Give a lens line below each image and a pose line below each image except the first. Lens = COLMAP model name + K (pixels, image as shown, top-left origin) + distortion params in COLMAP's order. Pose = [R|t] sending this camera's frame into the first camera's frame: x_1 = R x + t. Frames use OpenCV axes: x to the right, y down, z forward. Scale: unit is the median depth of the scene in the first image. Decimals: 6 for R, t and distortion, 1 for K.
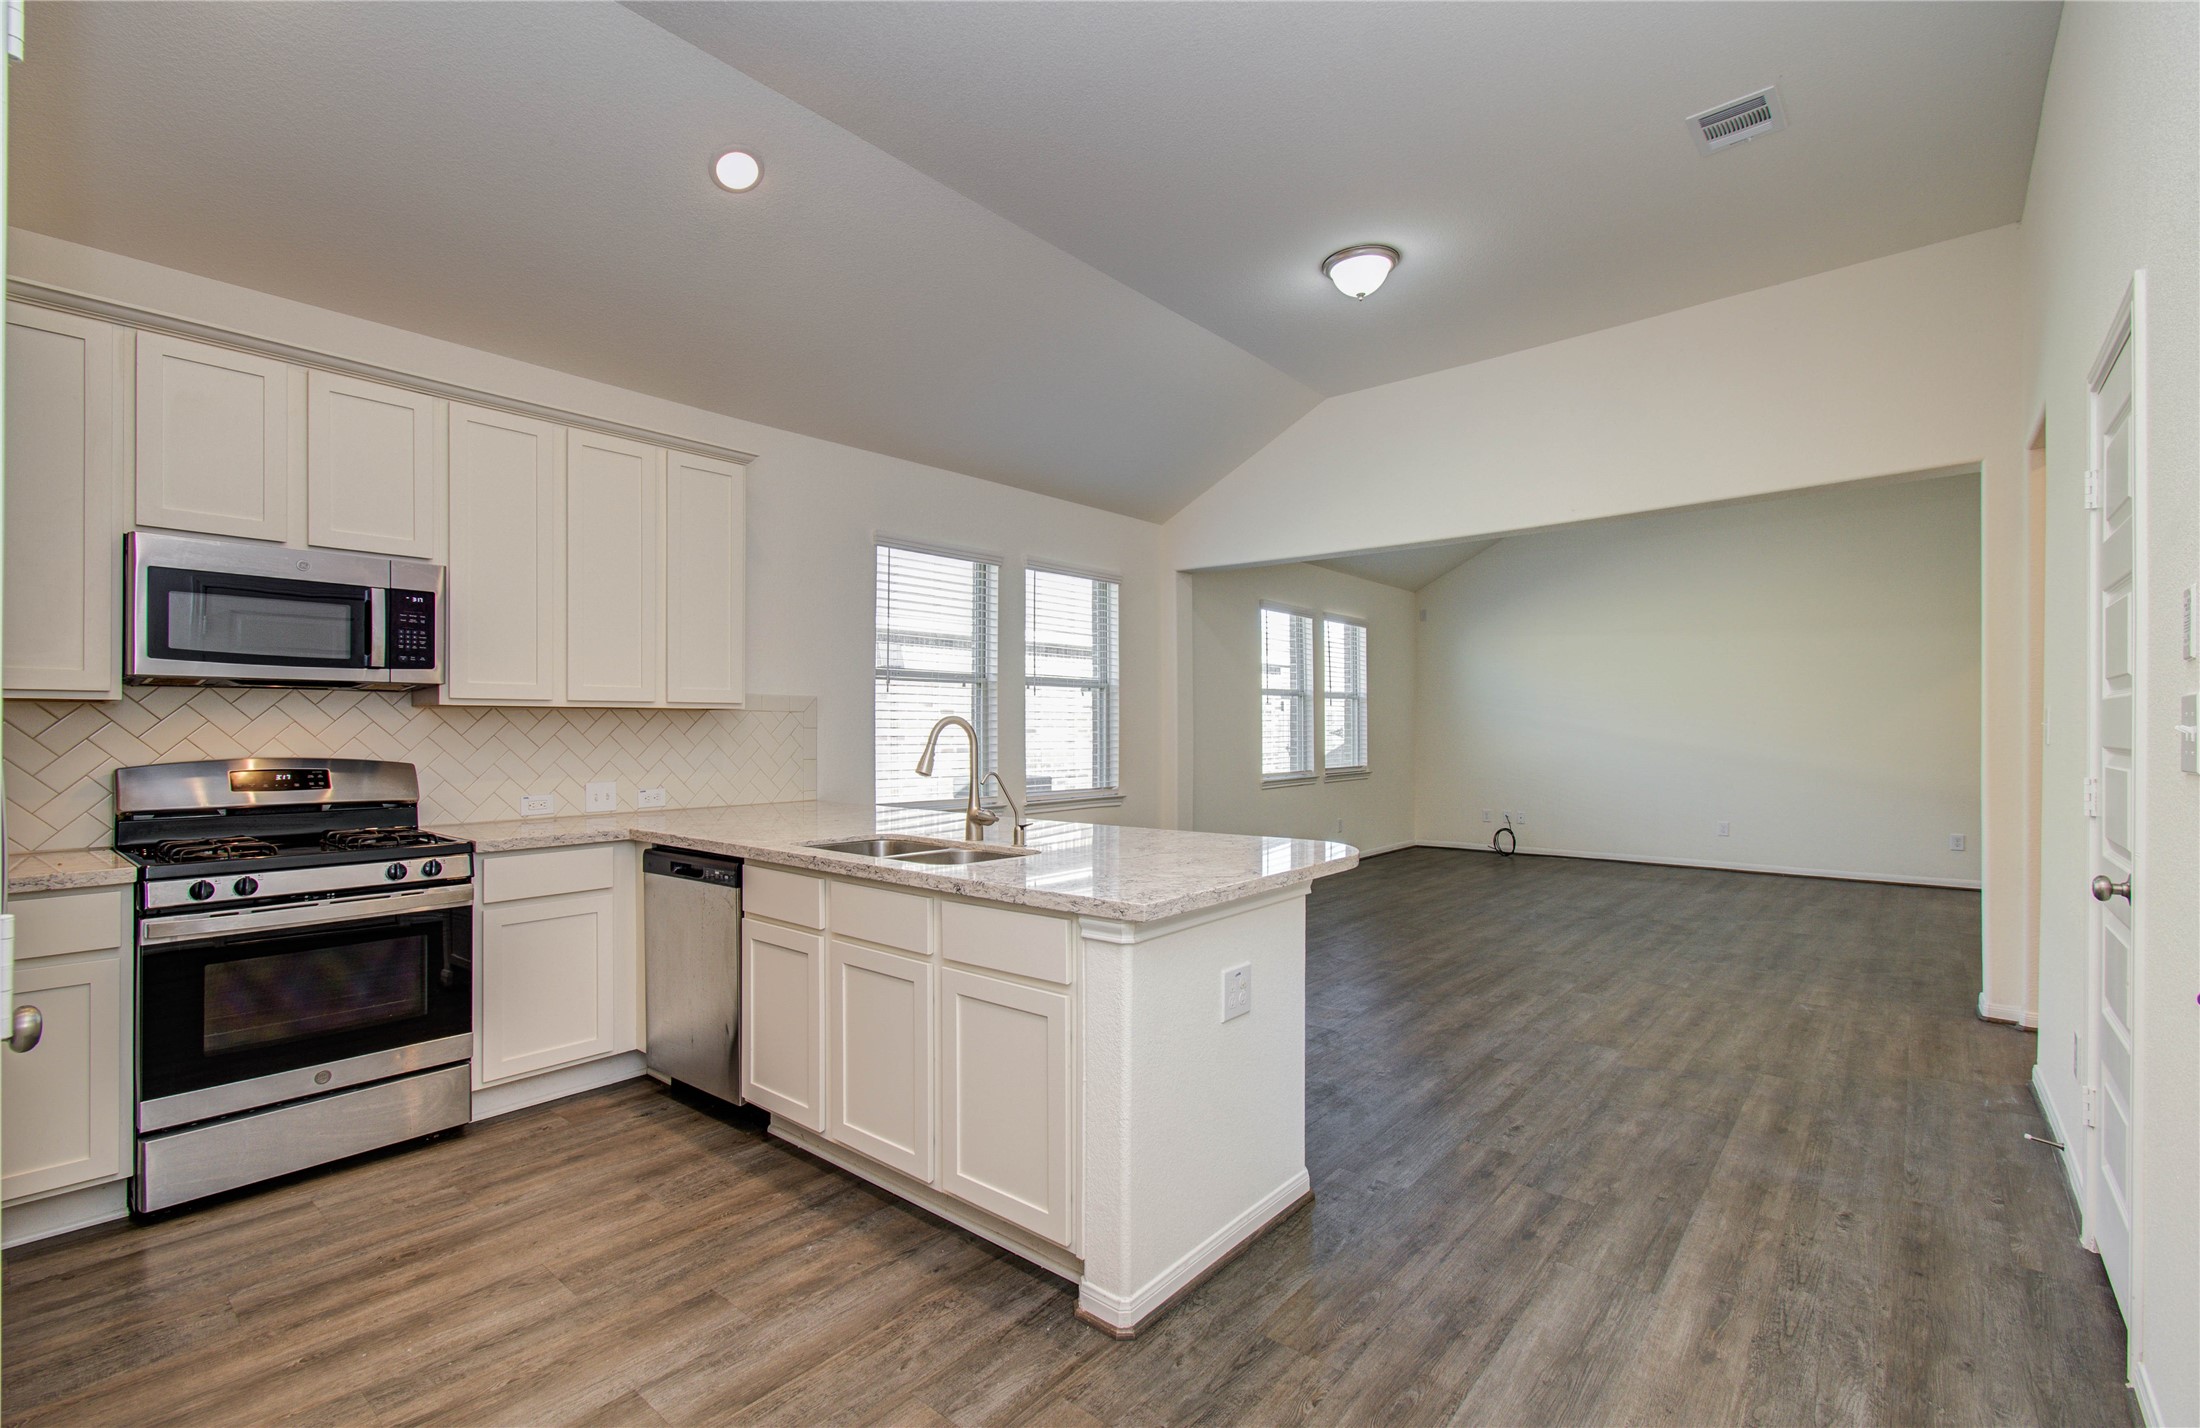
lens RADIAL K [[969.5, 0, 1086.4], [0, 969.5, 725.5], [0, 0, 1]] dist [-0.003379, 0.002381]
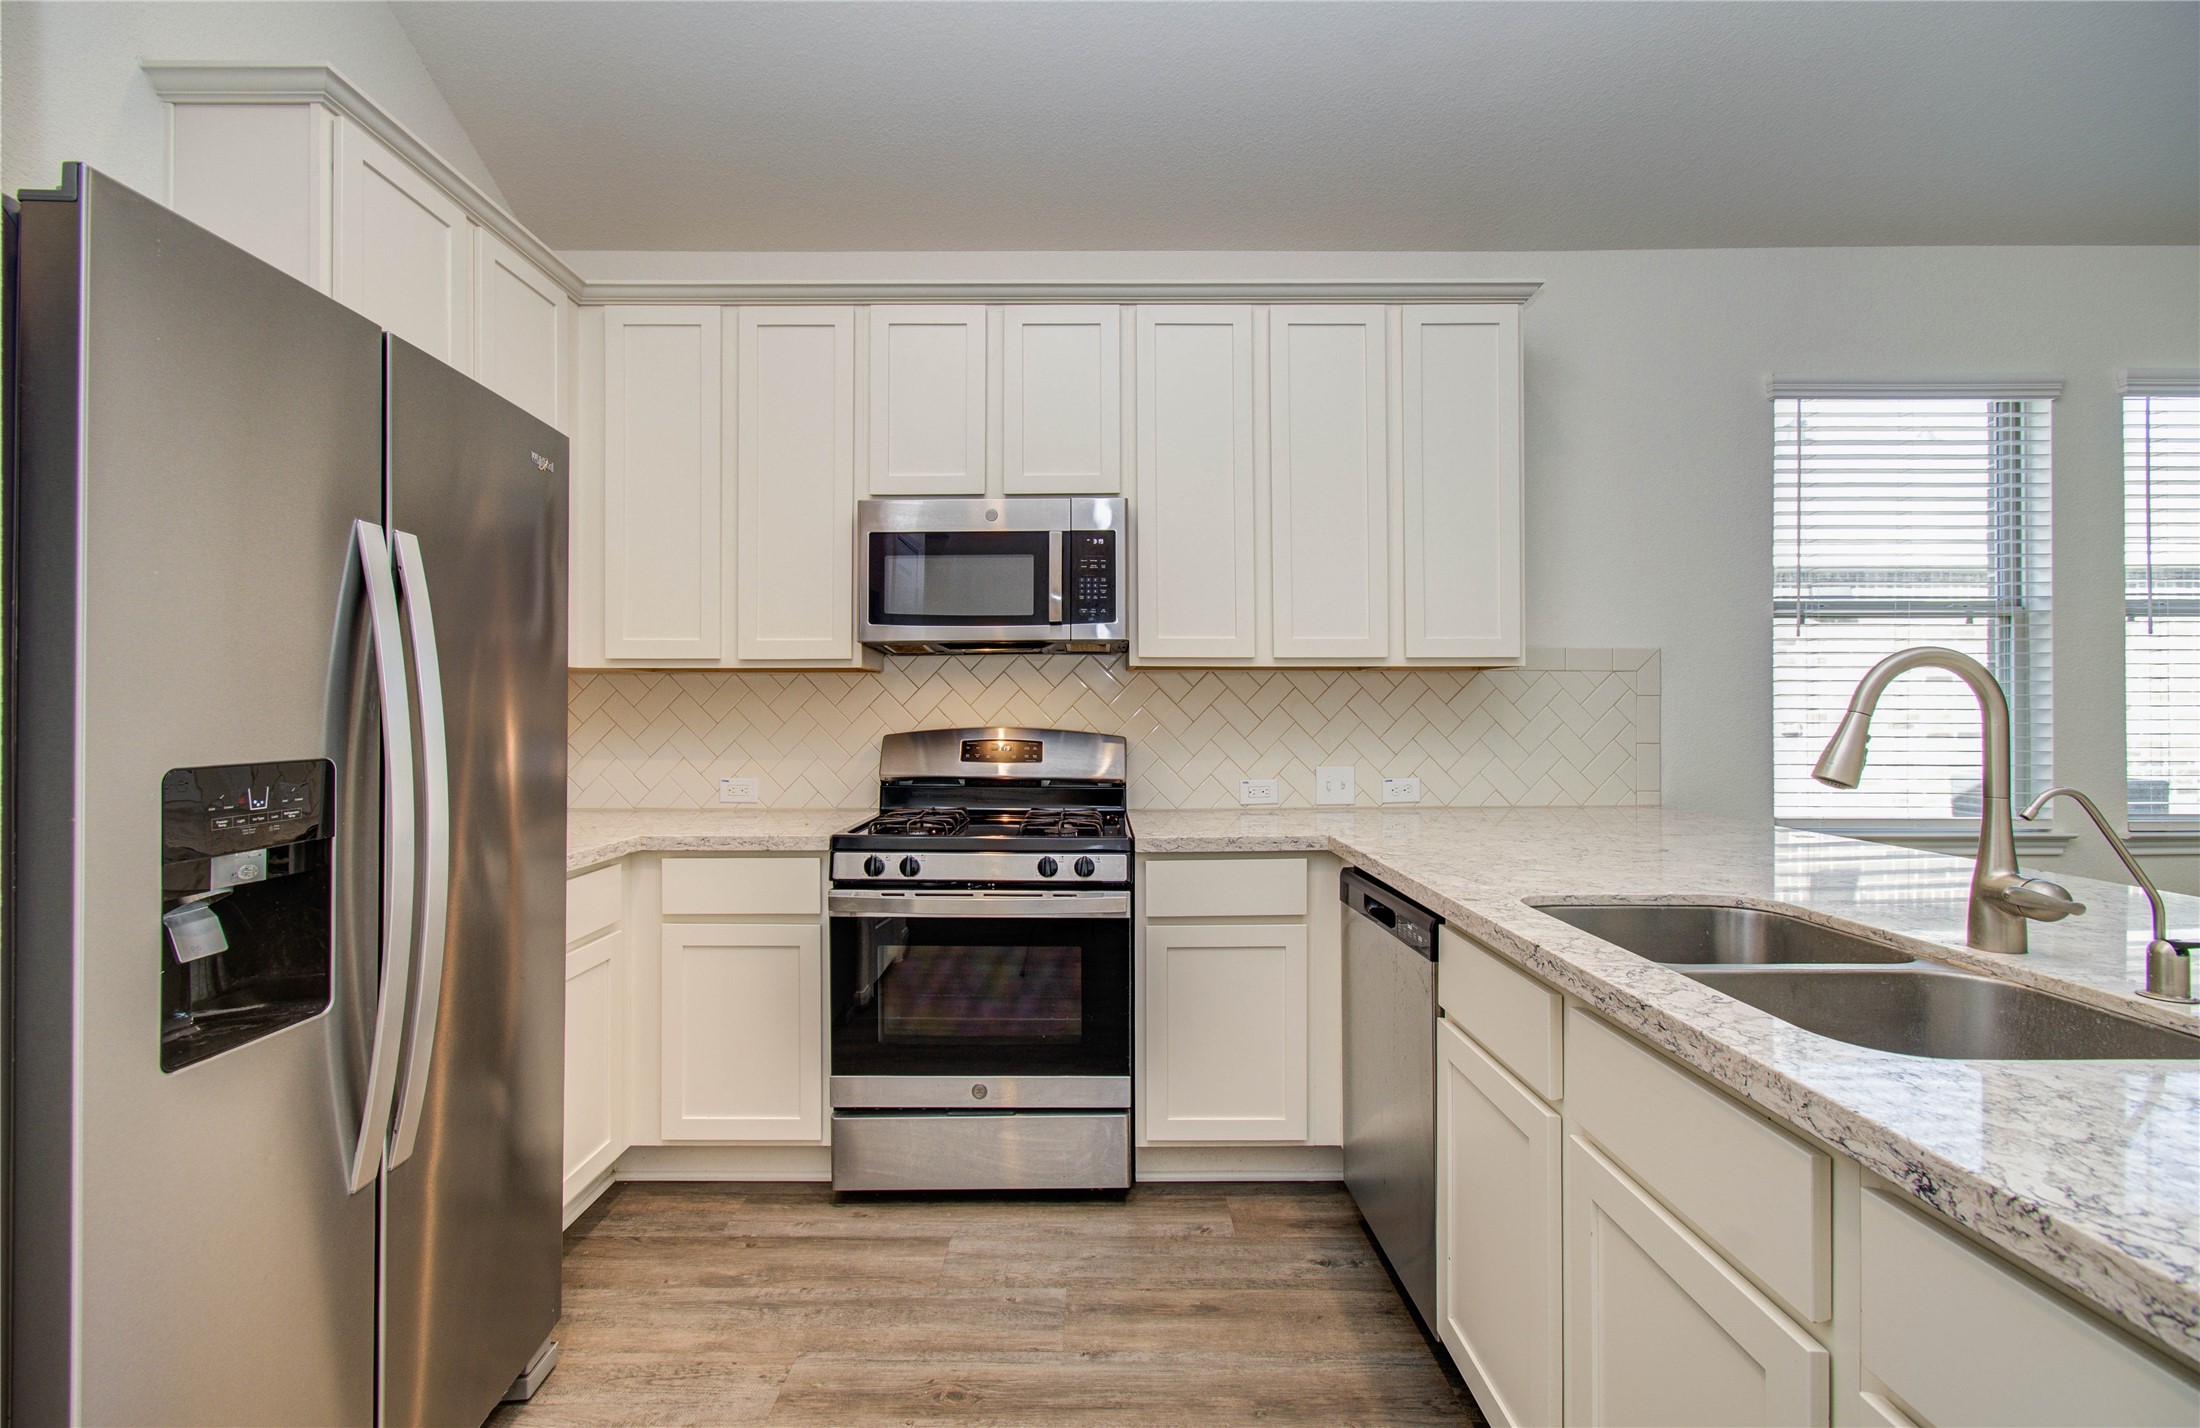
lens RADIAL K [[969.5, 0, 1084.2], [0, 969.5, 713.8], [0, 0, 1]] dist [-0.003379, 0.002381]
pose [[0.648429, 0.000412, -0.761275, -0.053907], [0.003071, 0.999990, 0.003157, 0.017178], [0.761269, -0.004385, 0.648421, 0.446768]]
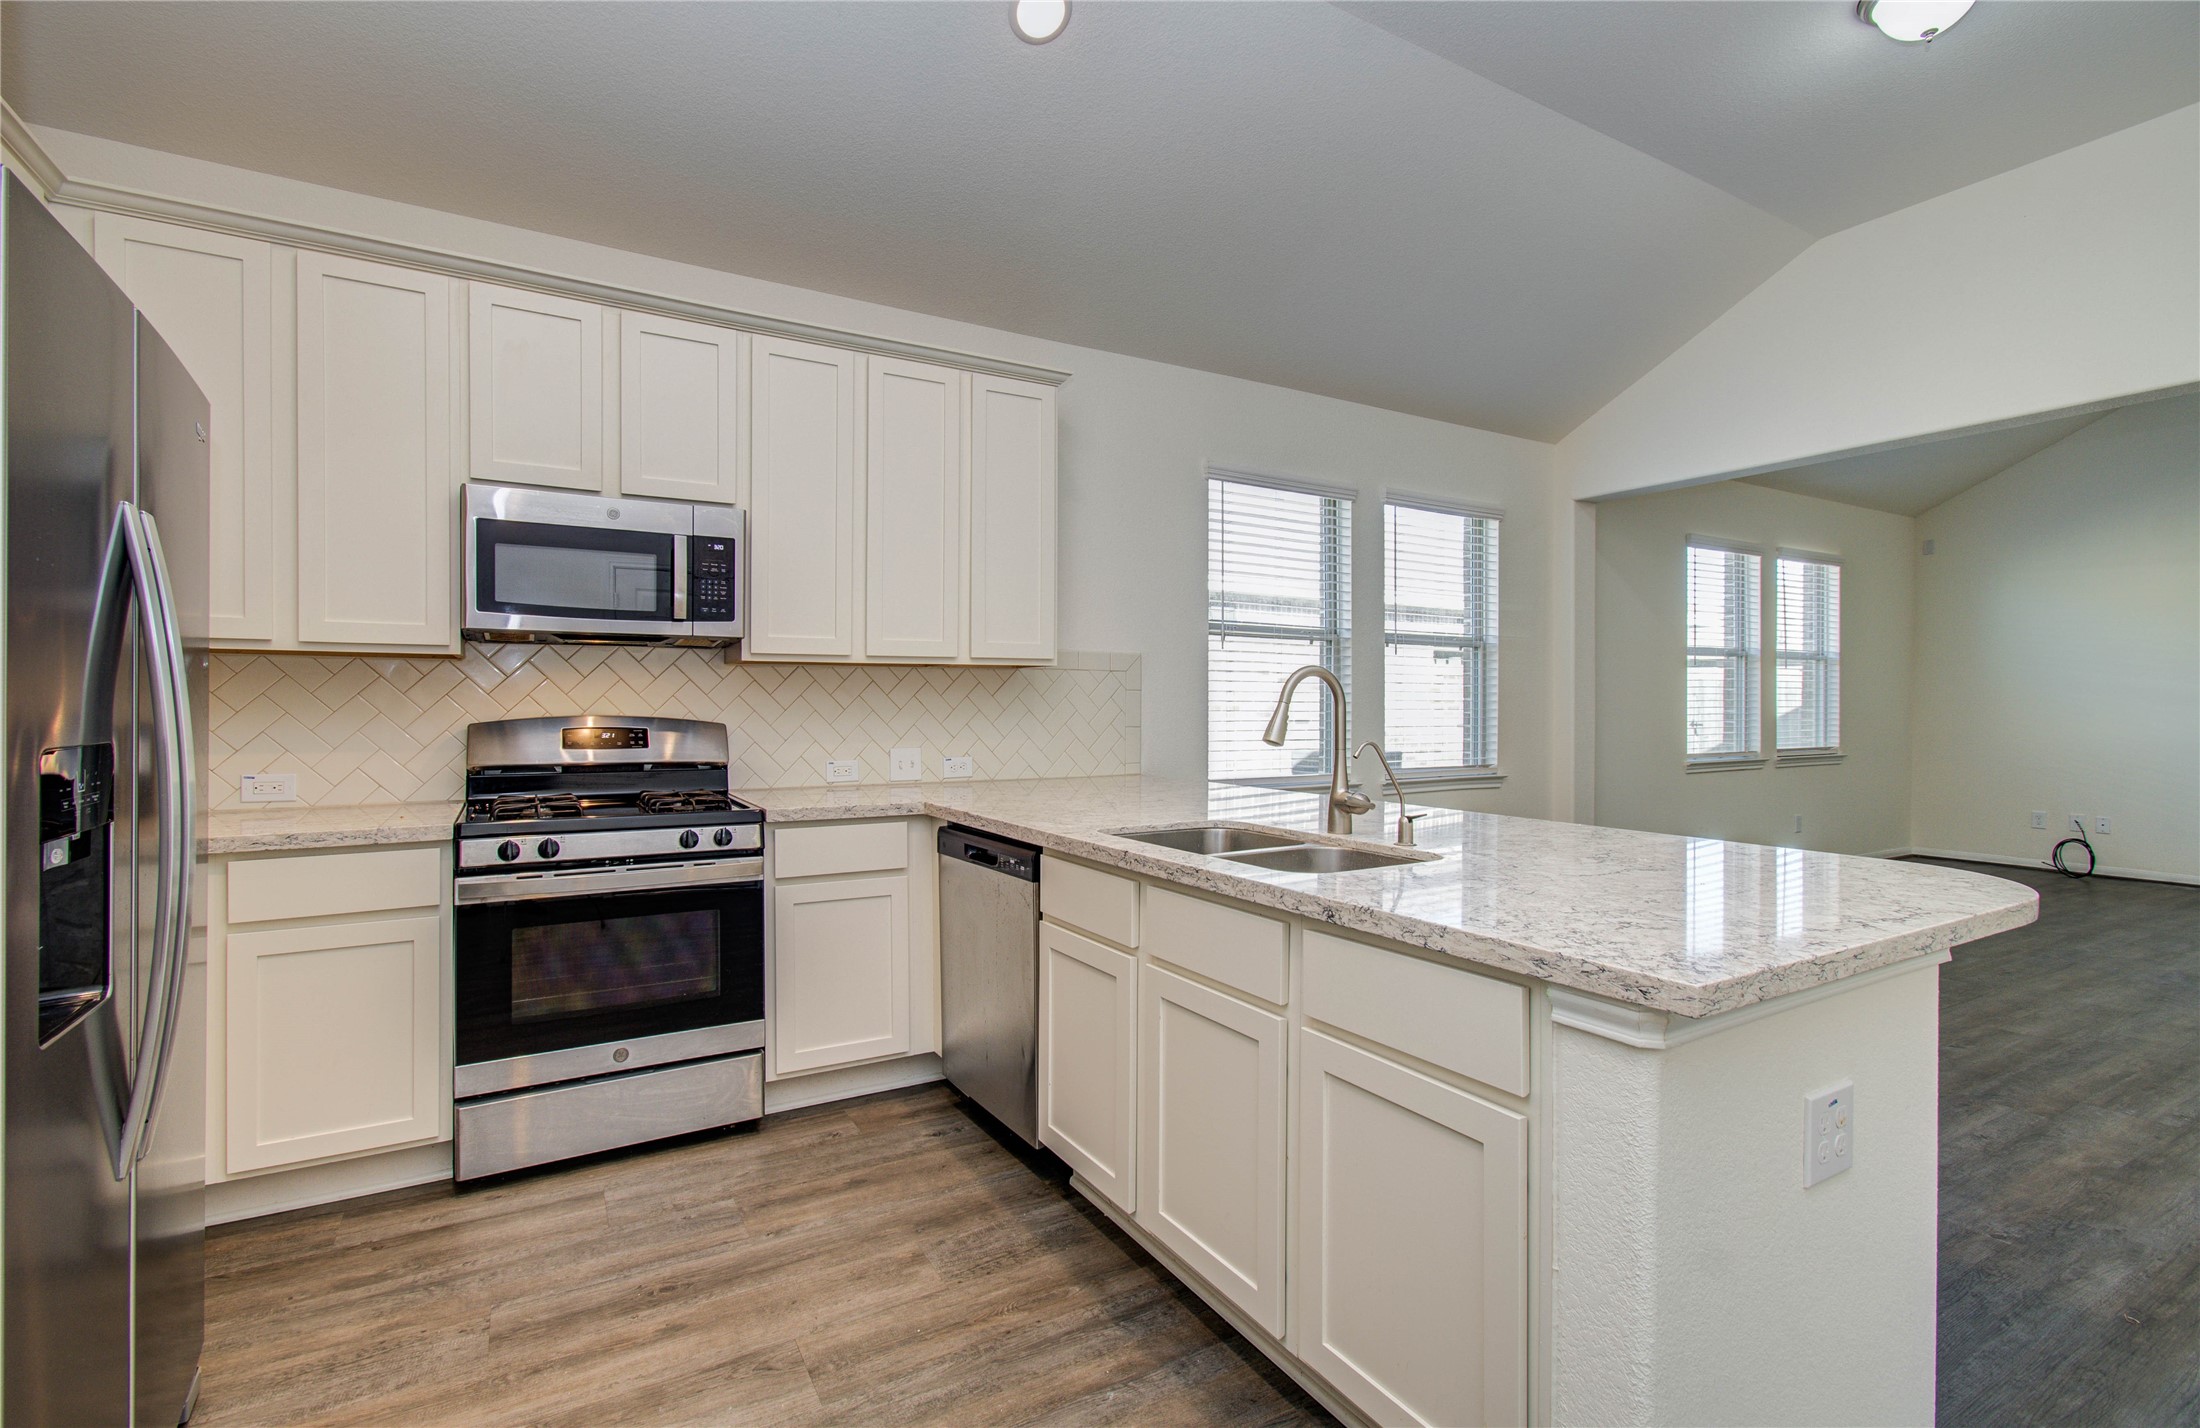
lens RADIAL K [[969.5, 0, 1077.6], [0, 969.5, 721.3], [0, 0, 1]] dist [-0.003379, 0.002381]
pose [[0.940945, 0.009311, -0.338430, -0.052827], [-0.002079, 0.999762, 0.021727, 0.016981], [0.338552, -0.019741, 0.940741, 0.244226]]
